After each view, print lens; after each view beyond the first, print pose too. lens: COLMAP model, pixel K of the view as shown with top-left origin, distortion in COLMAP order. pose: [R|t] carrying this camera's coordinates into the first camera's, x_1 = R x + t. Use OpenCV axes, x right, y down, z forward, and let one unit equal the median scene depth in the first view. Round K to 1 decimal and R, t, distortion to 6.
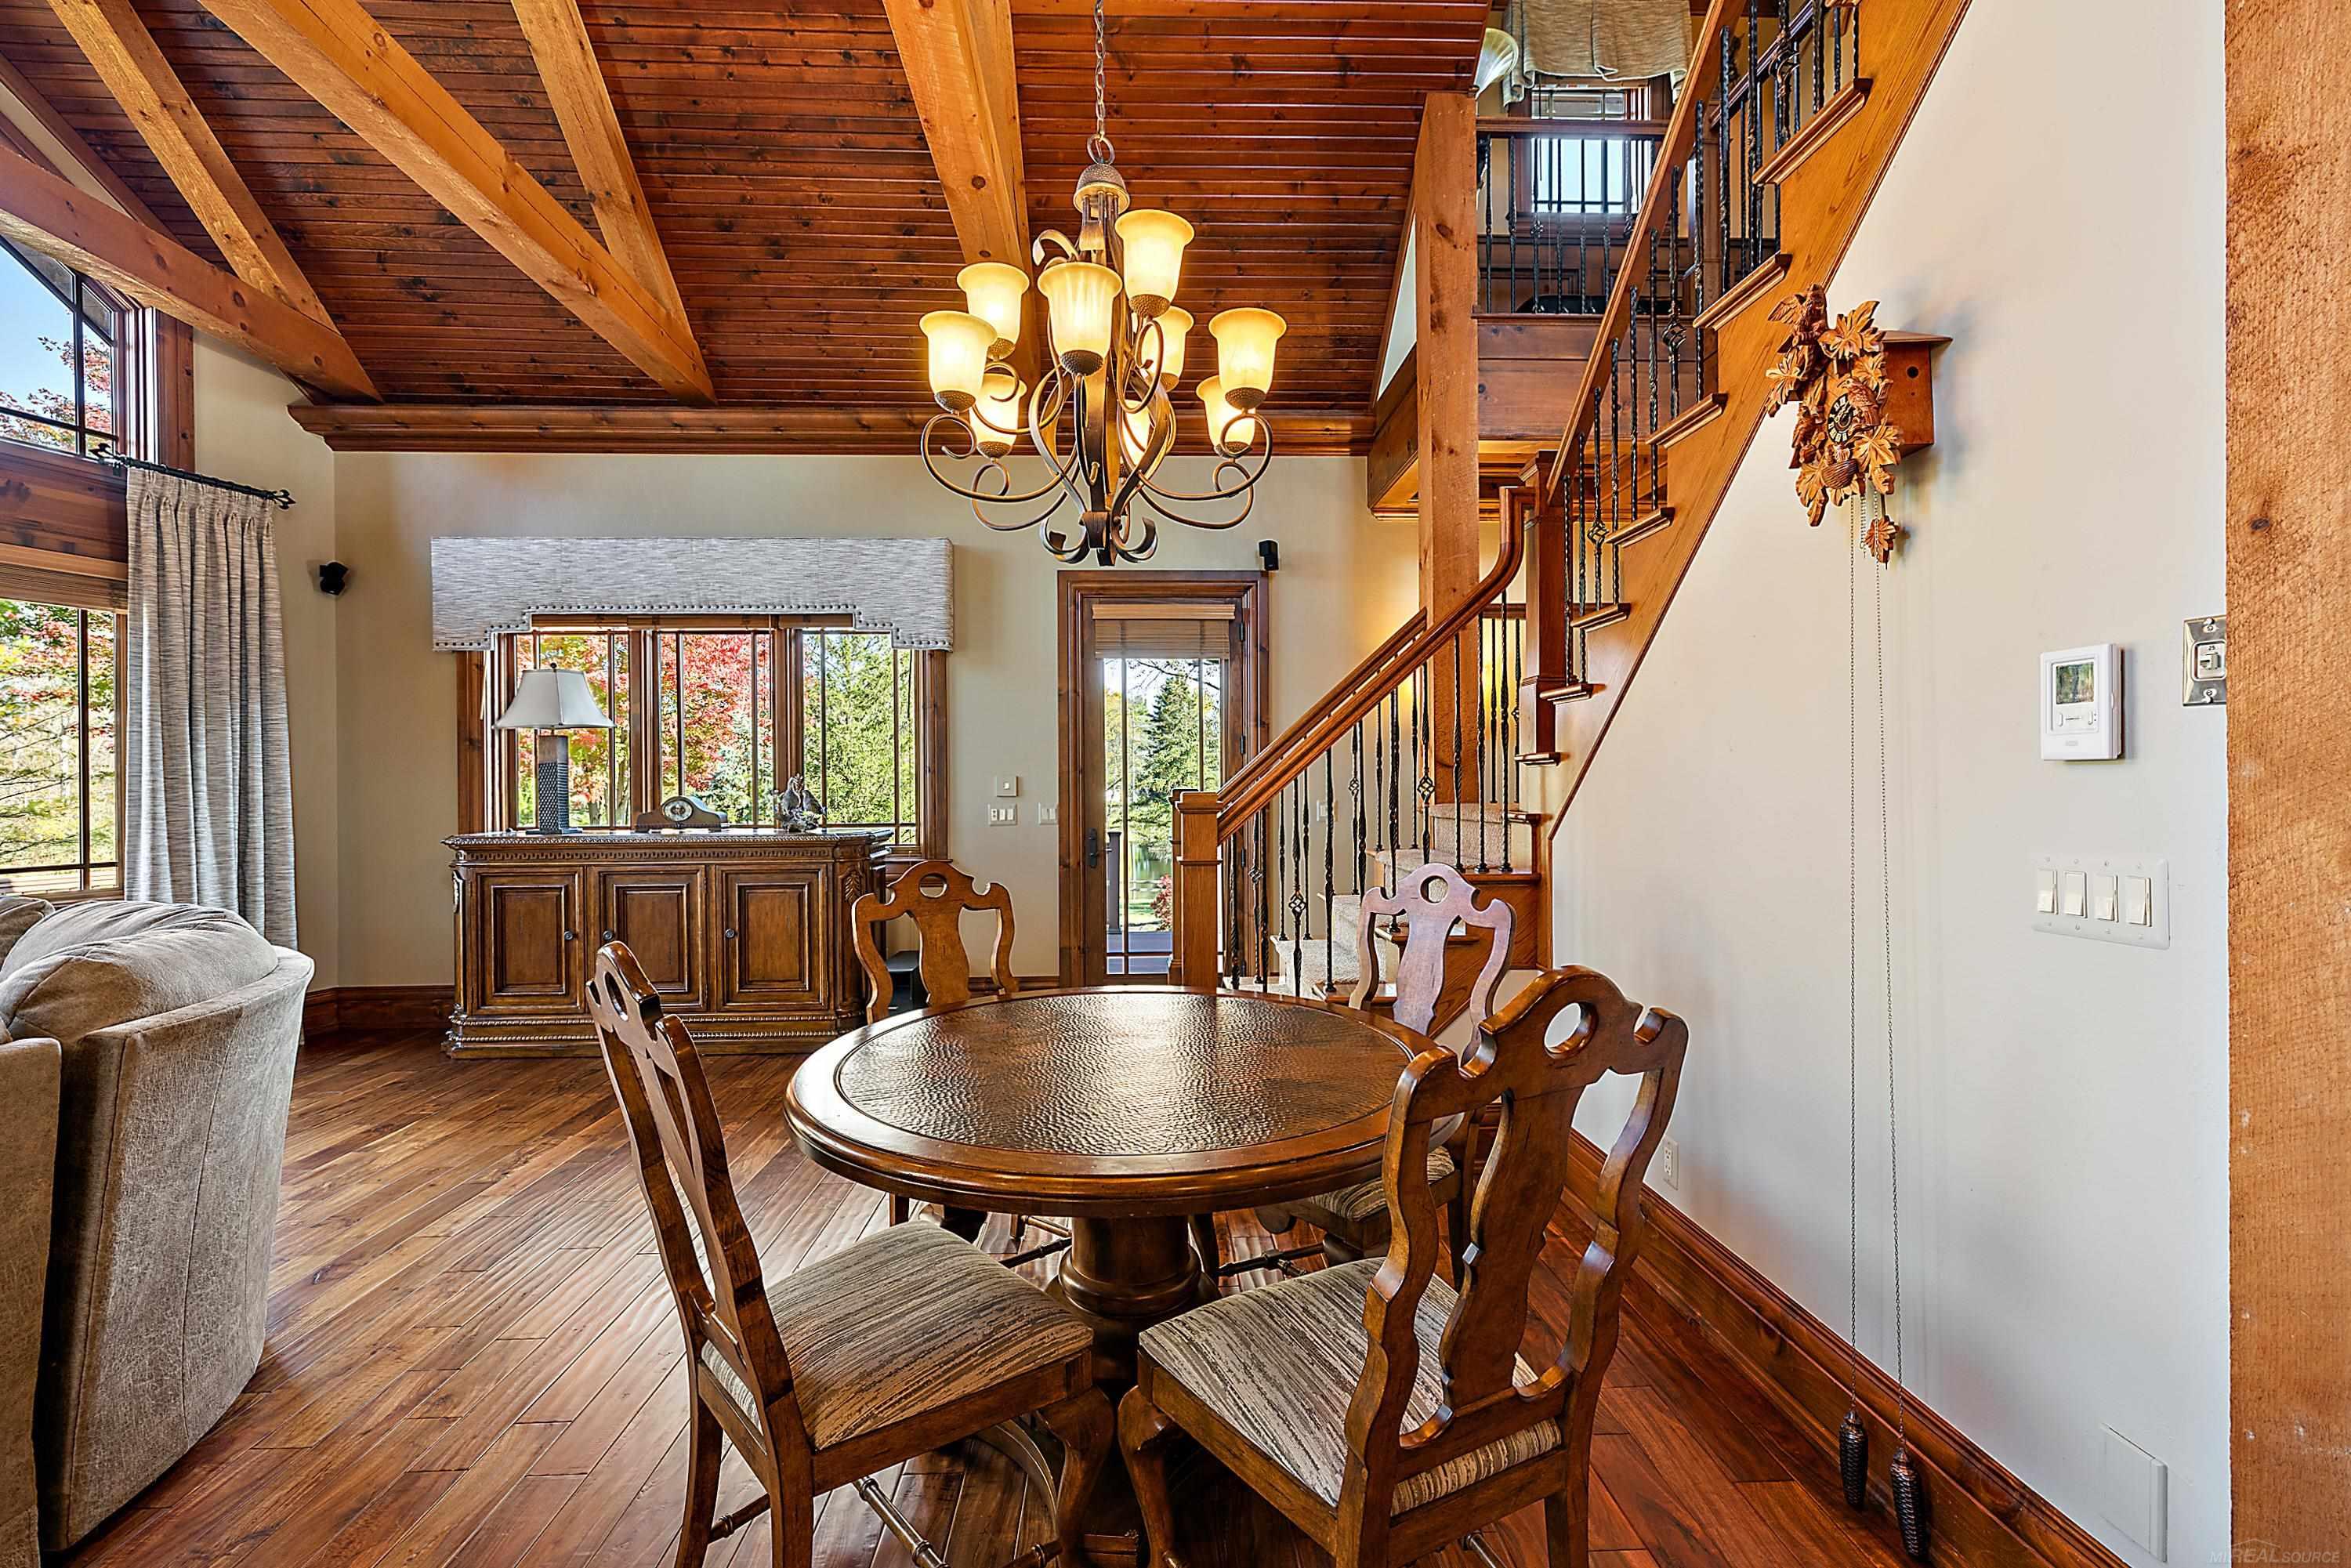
lens RADIAL K [[1008.7, 0, 1174.7], [0, 1008.7, 782.6], [0, 0, 1]] dist [-0.000931, -0.000055]
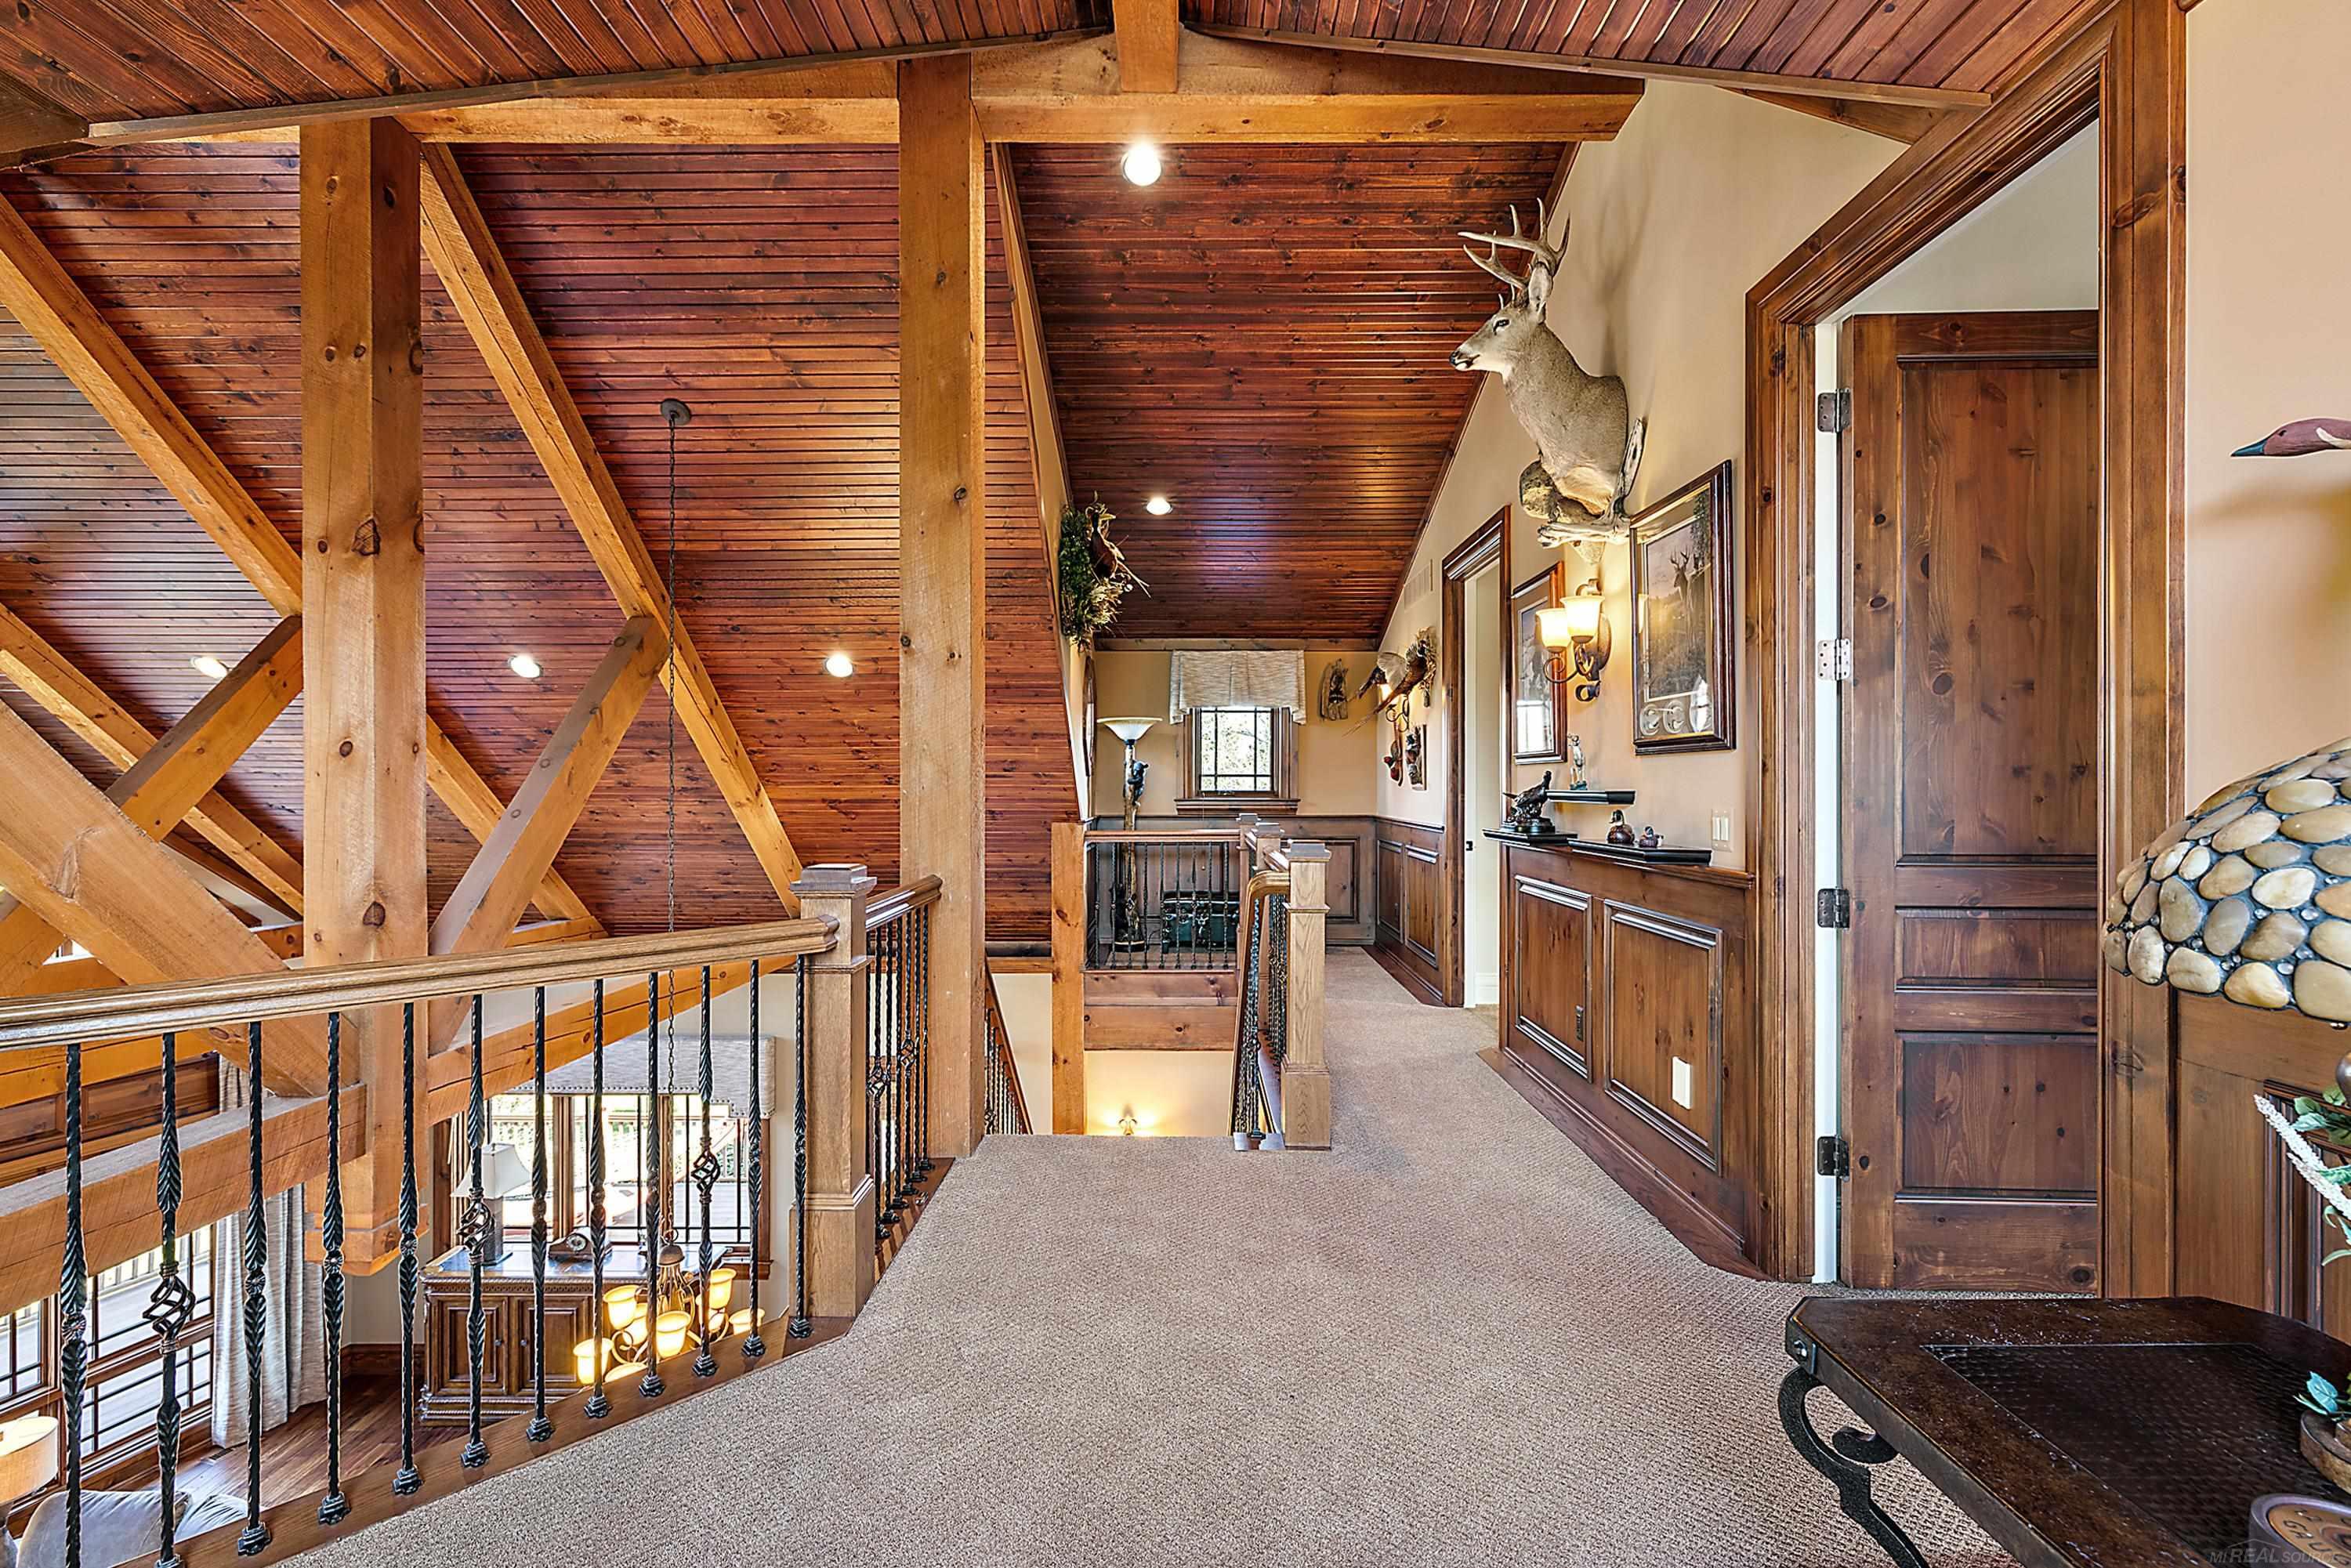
lens RADIAL K [[1008.7, 0, 1173.4], [0, 1008.7, 789.6], [0, 0, 1]] dist [-0.000931, -0.000055]
pose [[0.999191, 0.010365, -0.038848, 0.453304], [-0.010614, 0.999924, -0.006216, -0.672355], [0.038781, 0.006623, 0.999226, -0.465168]]
